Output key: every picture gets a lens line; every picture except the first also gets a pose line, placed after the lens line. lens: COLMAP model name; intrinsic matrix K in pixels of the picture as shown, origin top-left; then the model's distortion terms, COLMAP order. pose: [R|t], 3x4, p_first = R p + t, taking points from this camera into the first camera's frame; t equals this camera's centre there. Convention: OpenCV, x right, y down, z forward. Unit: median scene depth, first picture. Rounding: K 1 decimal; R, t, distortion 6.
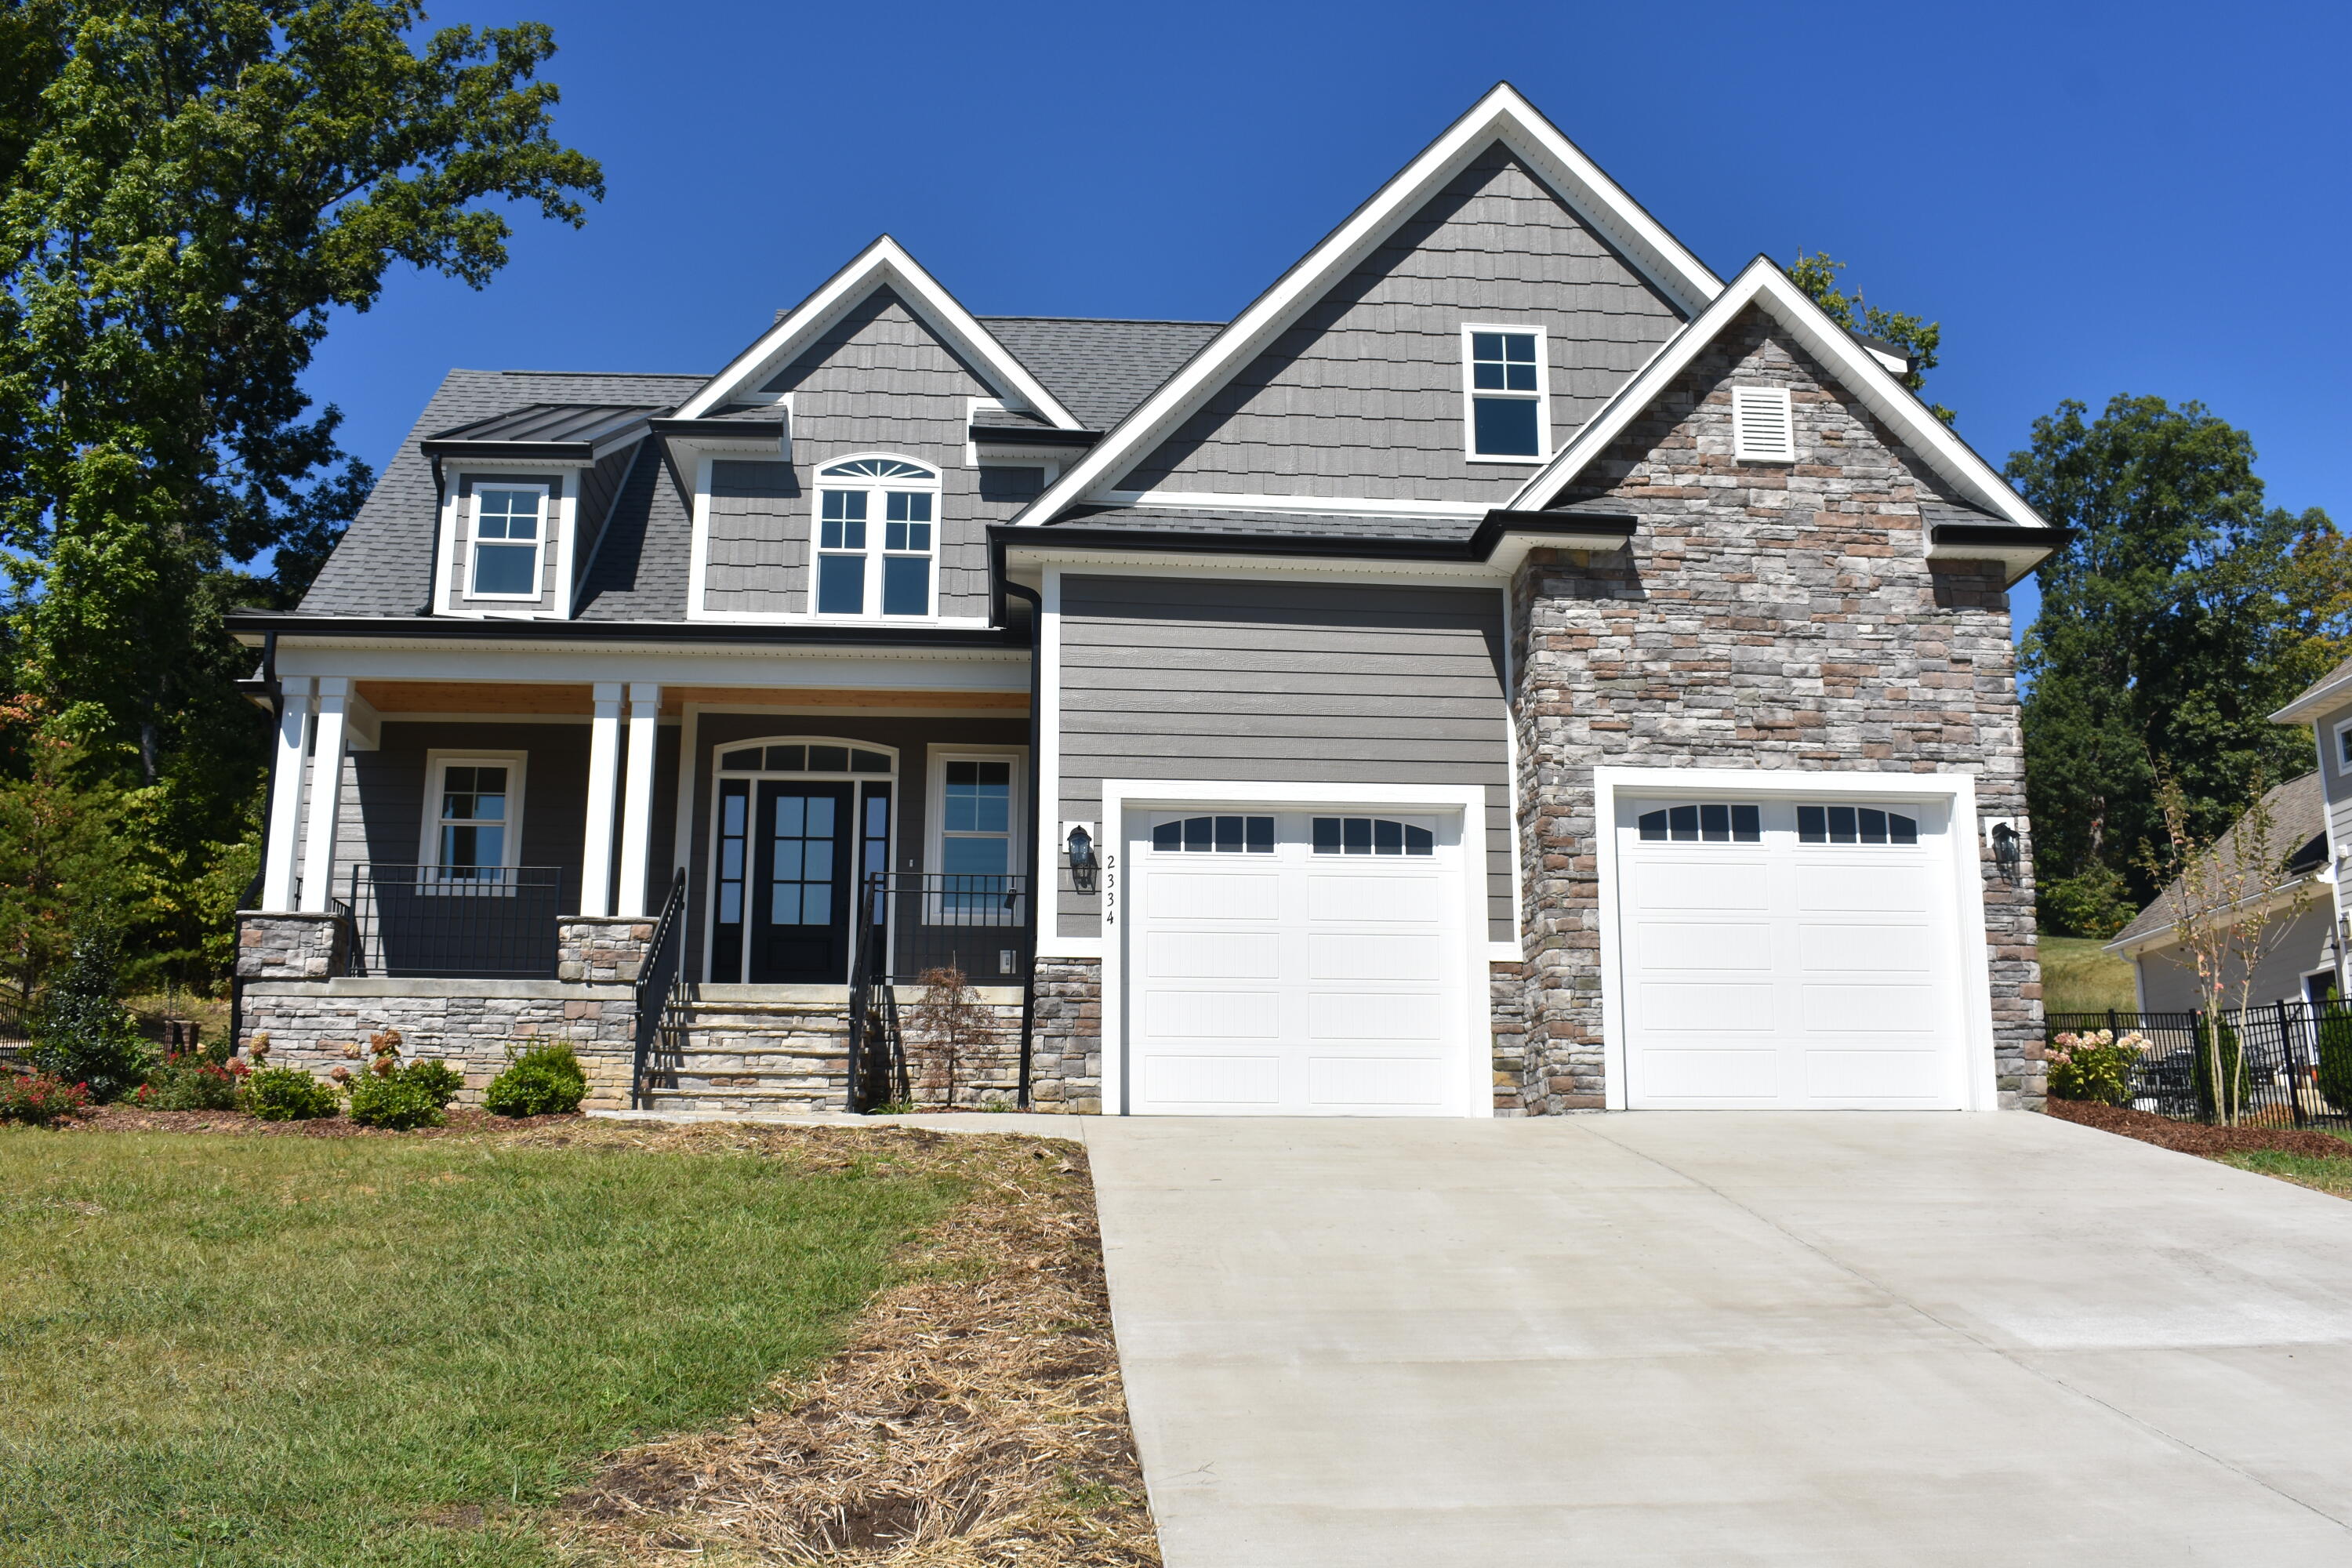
lens RADIAL K [[2199.4, 0, 1174.3], [0, 2199.4, 779.9], [0, 0, 1]] dist [-0.077836, 0.000000]
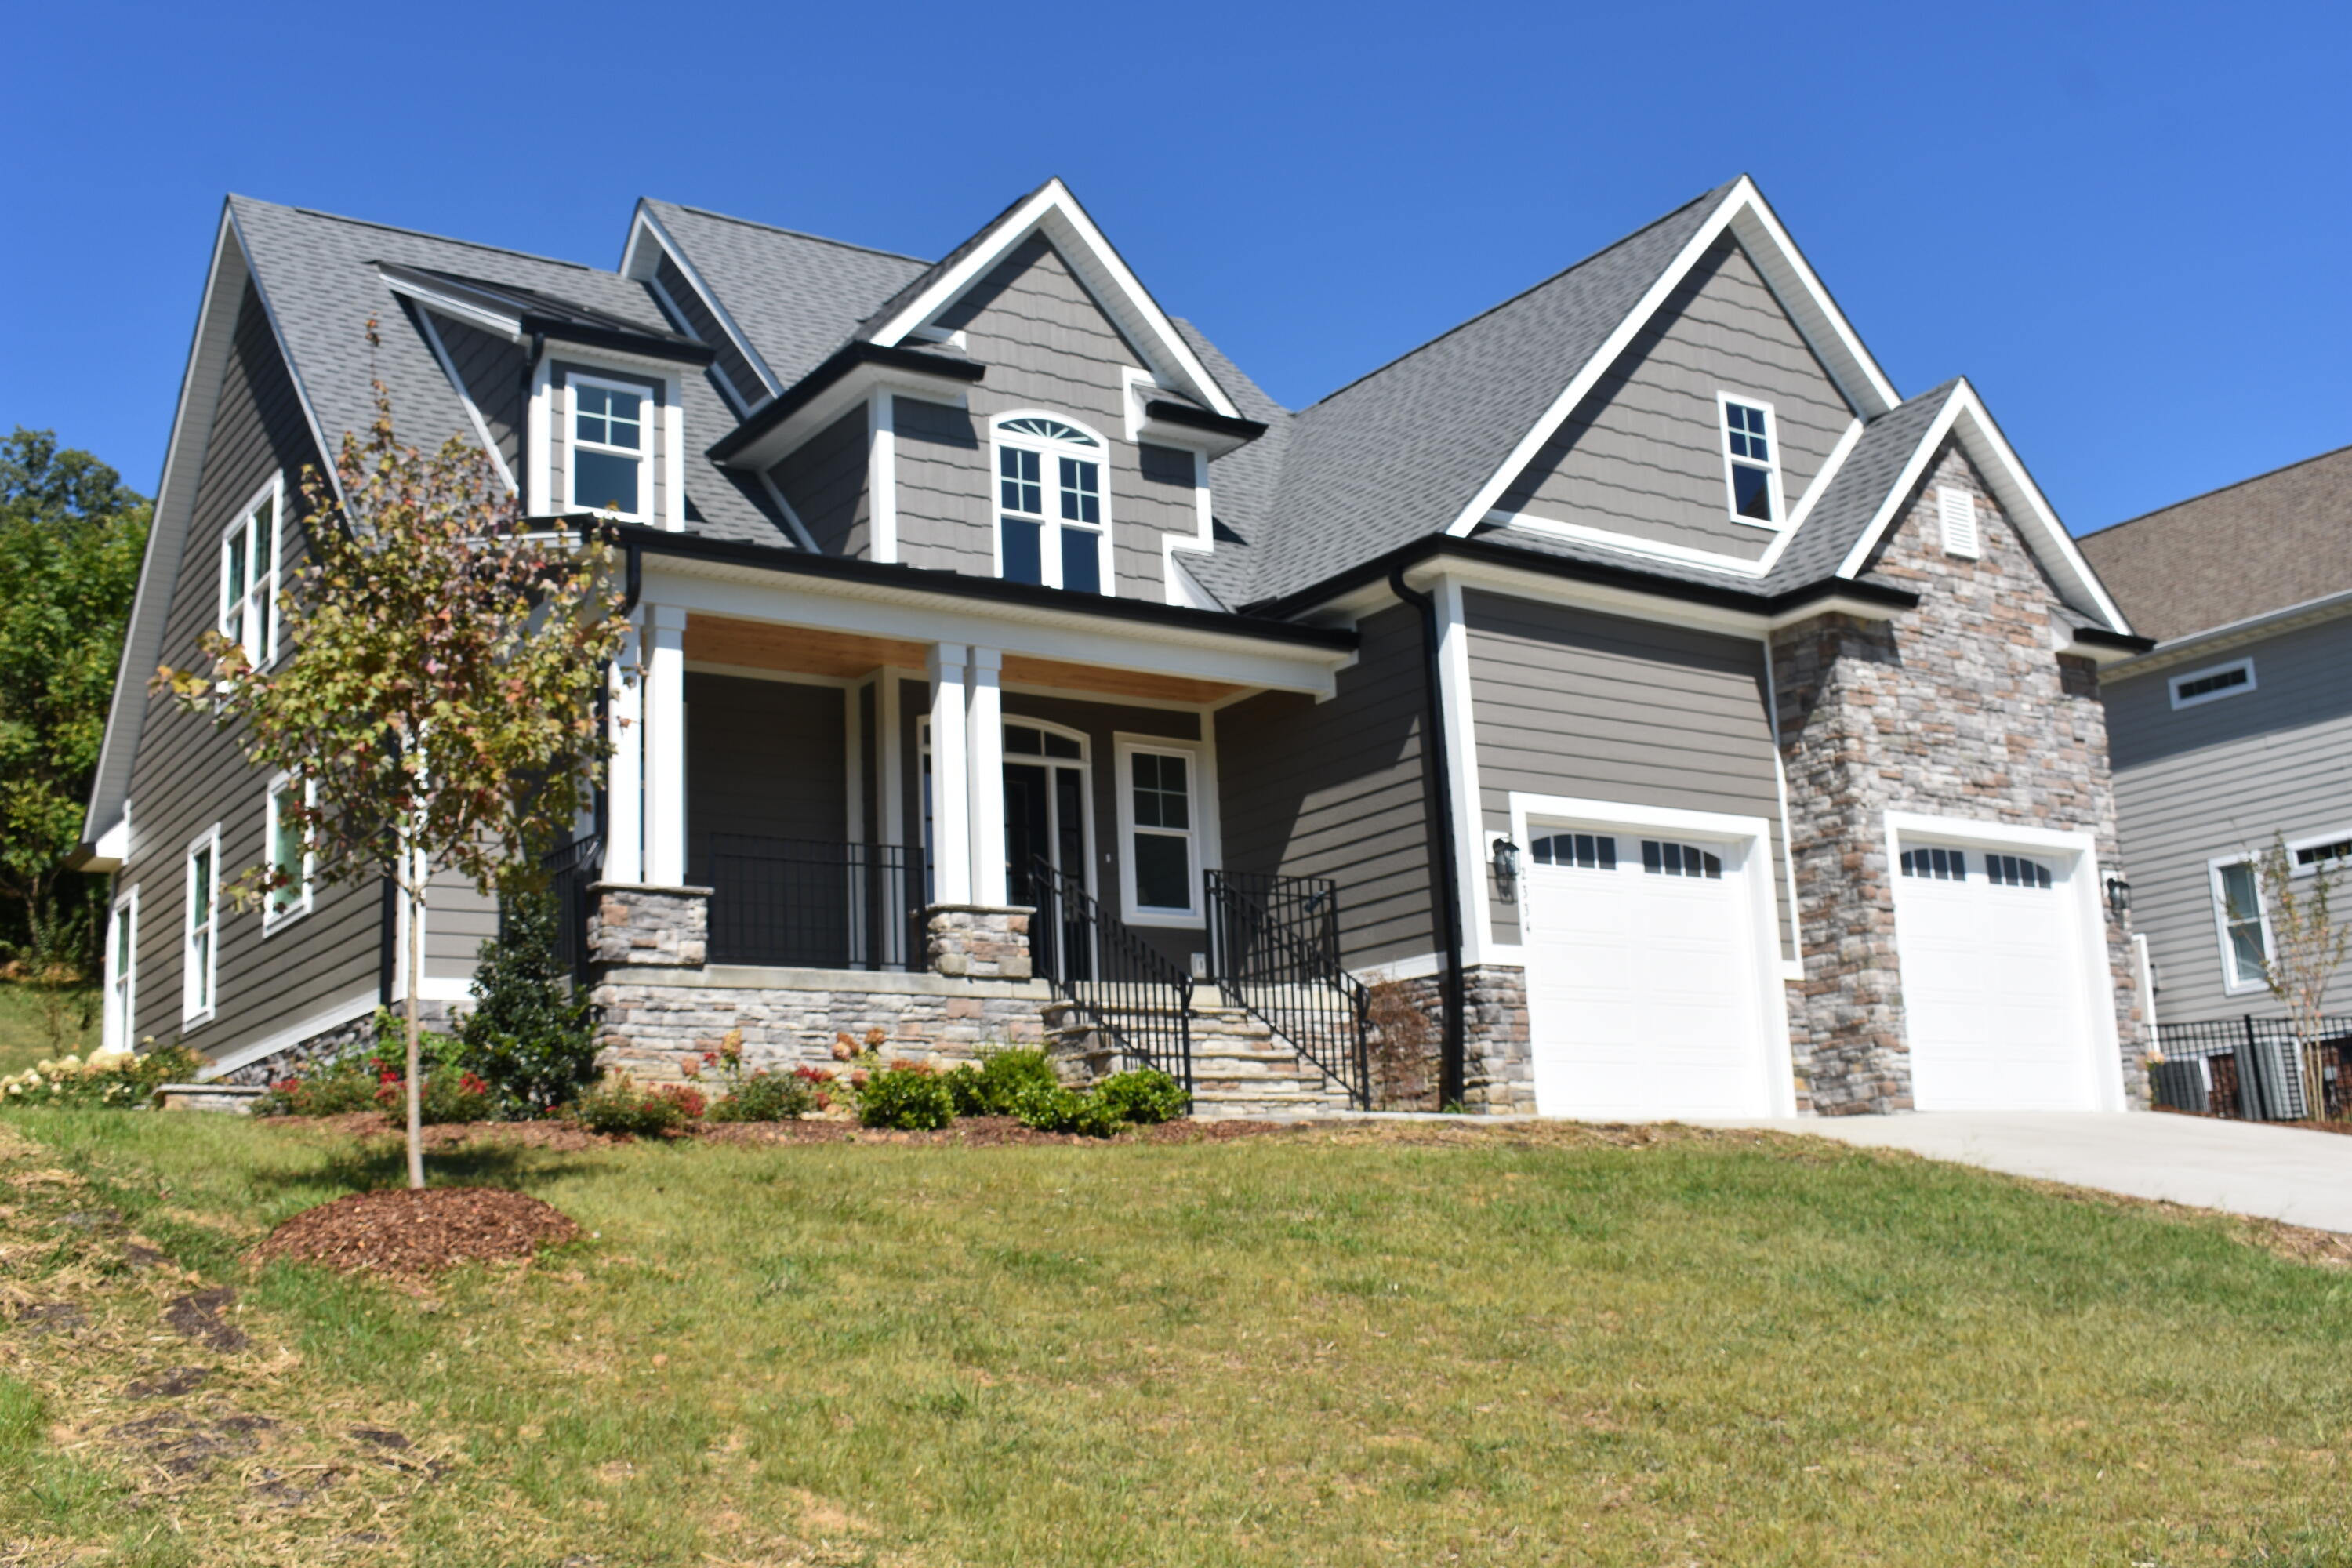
lens RADIAL K [[2470.9, 0, 1178.3], [0, 2470.9, 781.2], [0, 0, 1]] dist [-0.060761, 0.000000]
pose [[0.856439, 0.065941, 0.512020, -0.728945], [-0.068518, 0.997554, -0.013863, 0.020400], [-0.511681, -0.023210, 0.858862, 0.084919]]
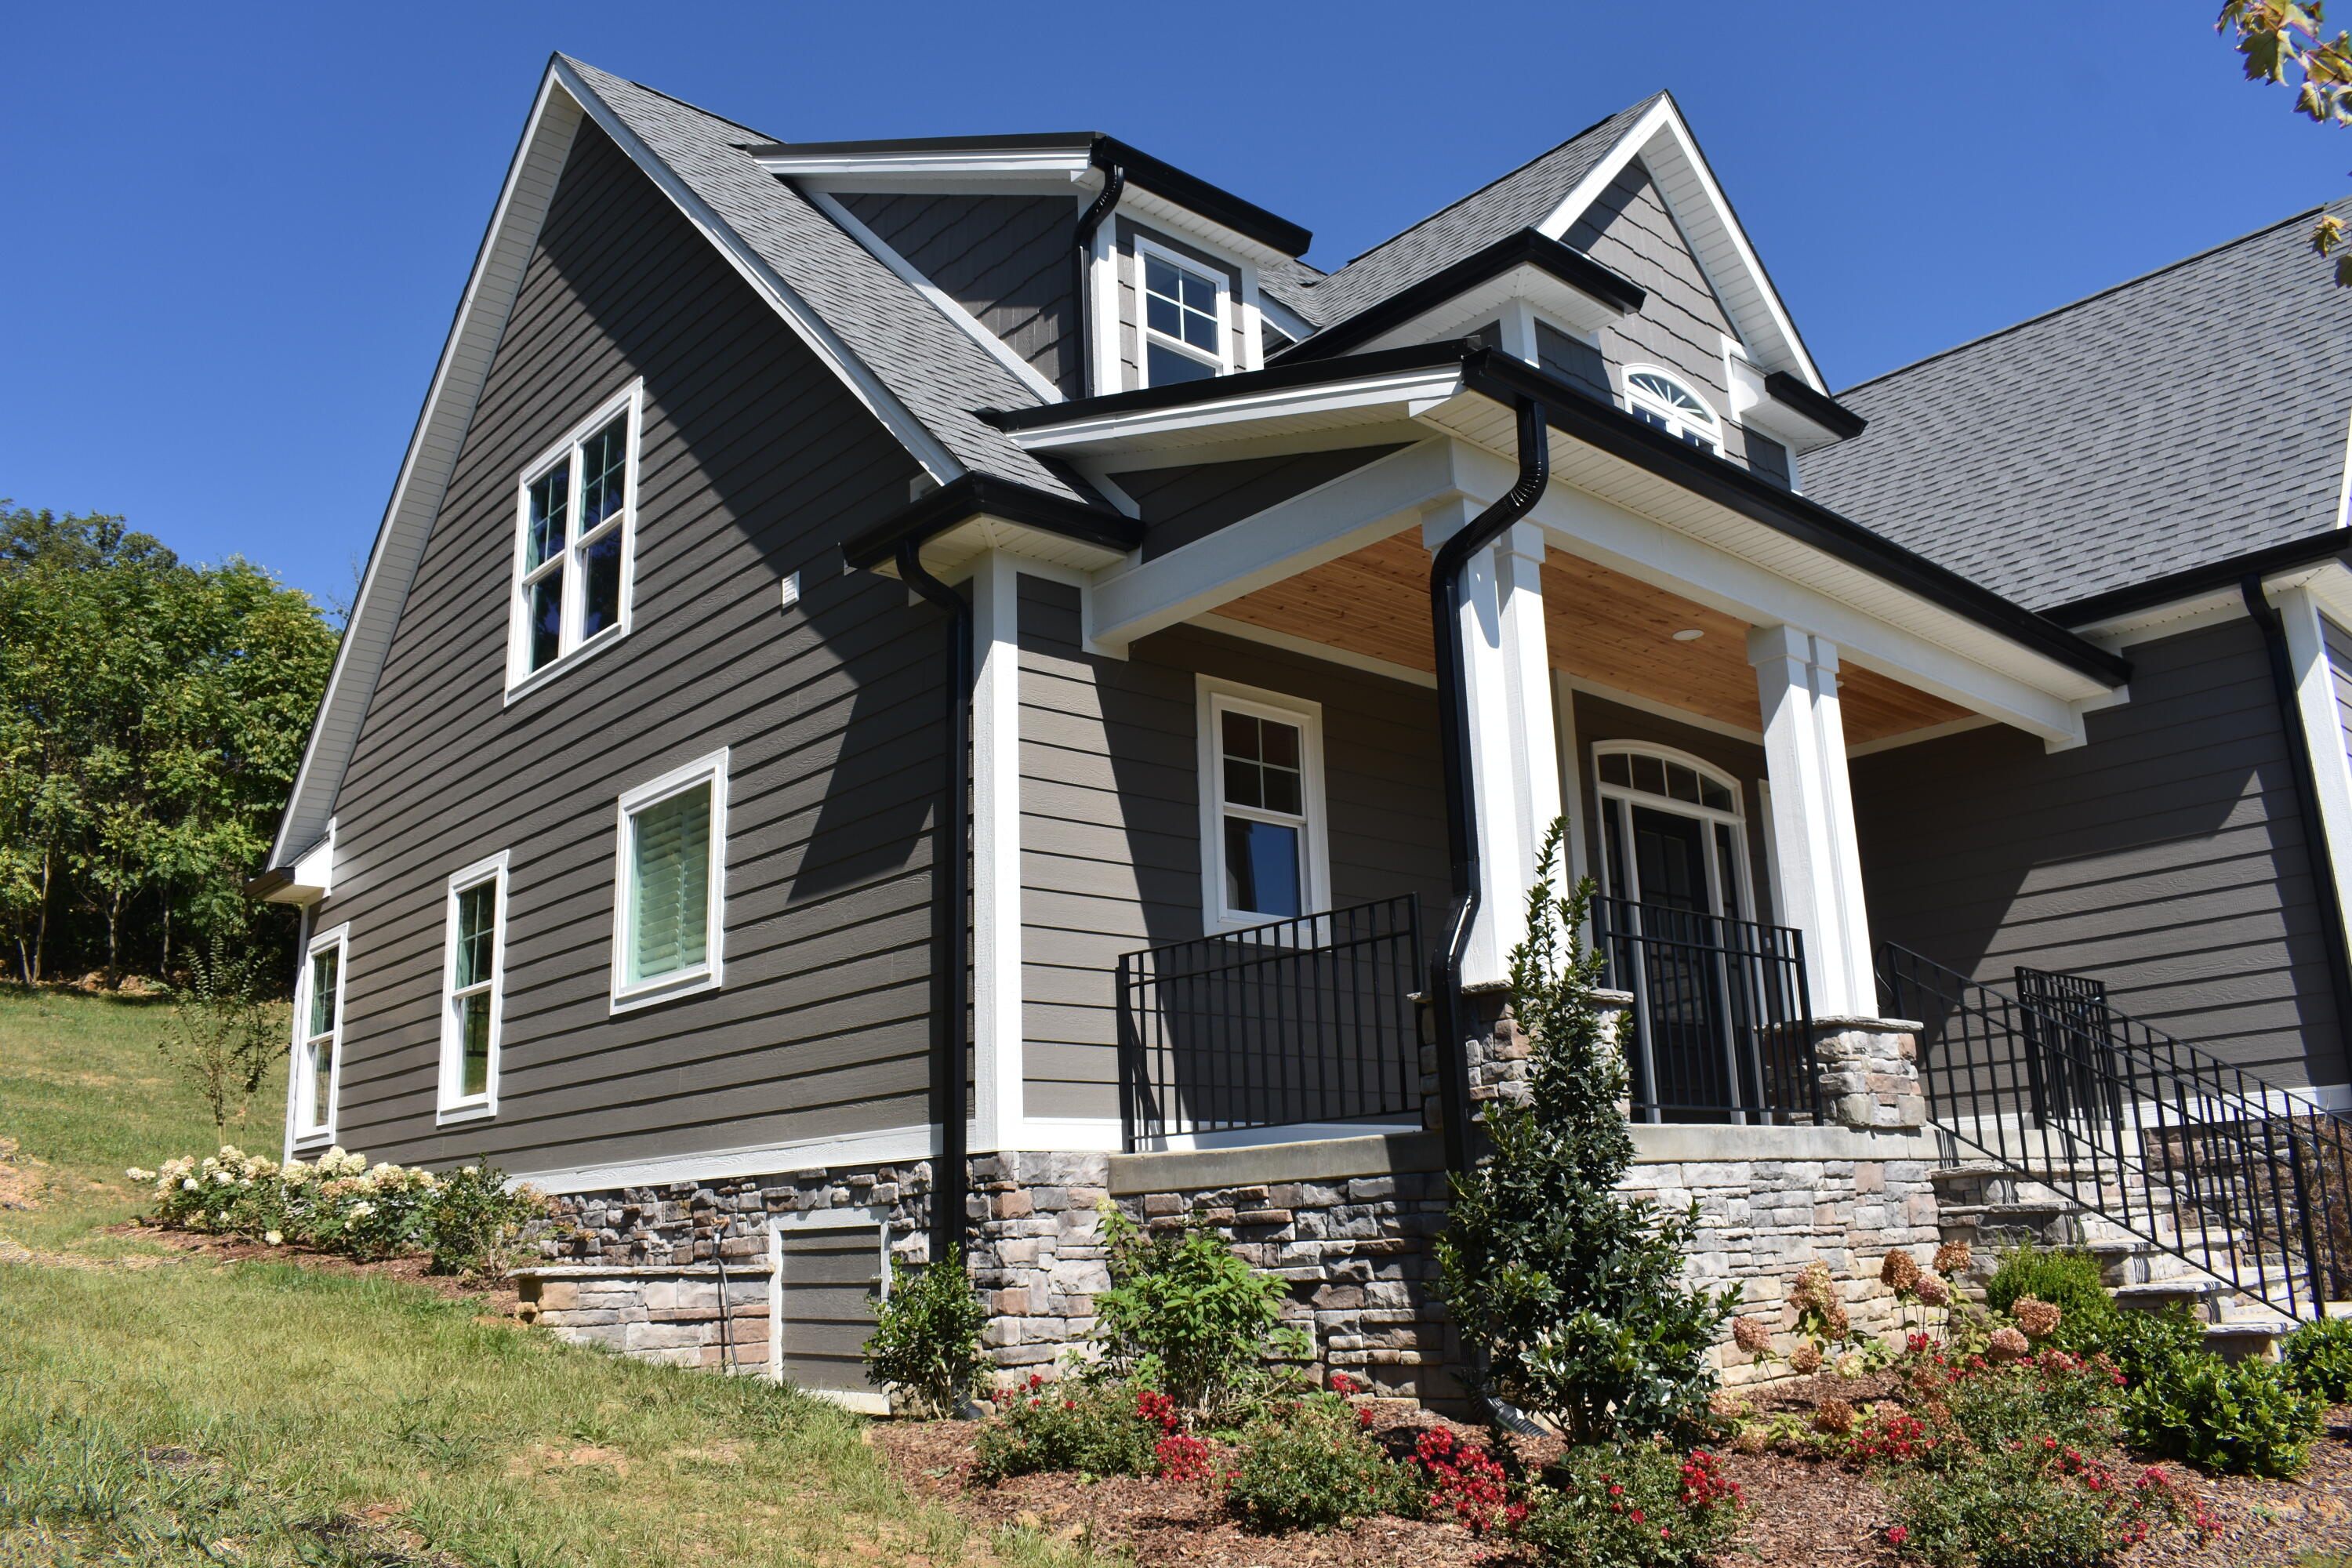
lens RADIAL K [[1834.2, 0, 1169.8], [0, 1834.2, 769.2], [0, 0, 1]] dist [-0.092175, 0.014197]
pose [[0.785818, 0.128580, 0.604944, -0.732070], [-0.106688, 0.991668, -0.072192, 0.052016], [-0.609187, -0.007811, 0.792988, 0.738874]]
